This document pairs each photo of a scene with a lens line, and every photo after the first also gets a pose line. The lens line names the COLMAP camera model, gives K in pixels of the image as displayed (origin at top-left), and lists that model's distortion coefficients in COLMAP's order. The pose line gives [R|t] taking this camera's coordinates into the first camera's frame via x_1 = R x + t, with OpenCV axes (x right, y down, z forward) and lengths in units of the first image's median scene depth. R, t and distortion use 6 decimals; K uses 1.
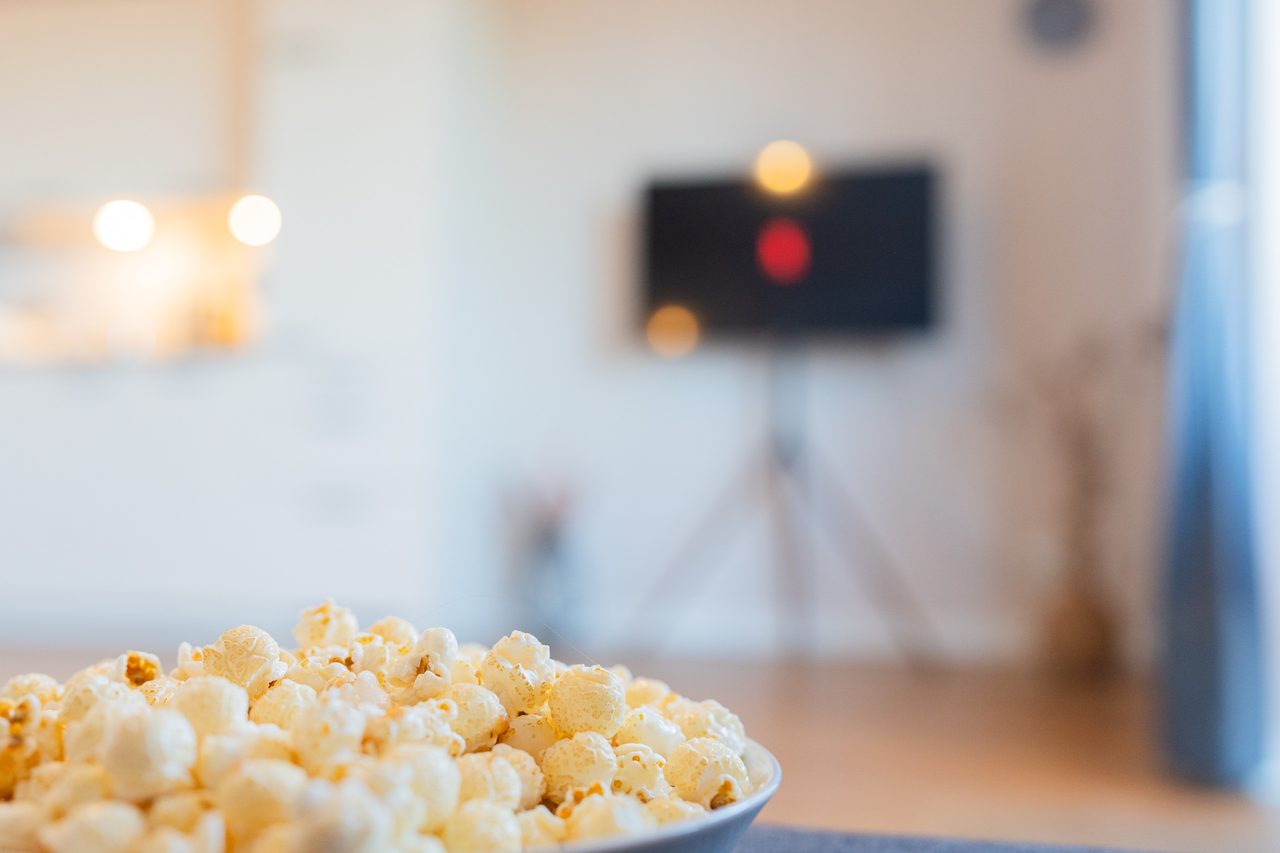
lens RADIAL K [[1333.5, 0, 640.9], [0, 1333.5, 360.4], [0, 0, 1]] dist [-0.000753, 0.004998]
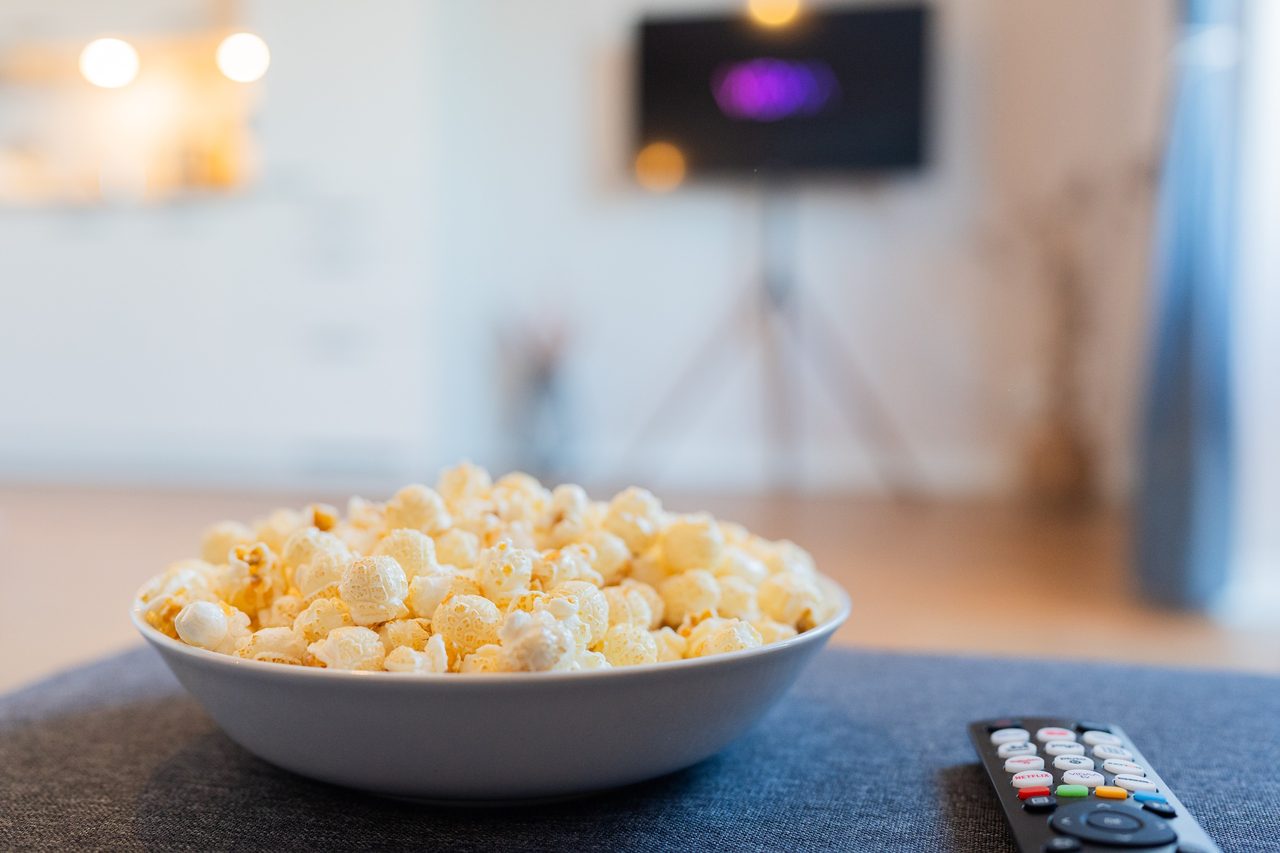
lens RADIAL K [[1333.5, 0, 640.9], [0, 1333.5, 360.4], [0, 0, 1]] dist [-0.000753, 0.004998]
pose [[0.999933, -0.001615, 0.011498, -0.106328], [0.000187, 0.992389, 0.123144, -0.068653], [-0.011610, -0.123134, 0.992322, -0.209962]]
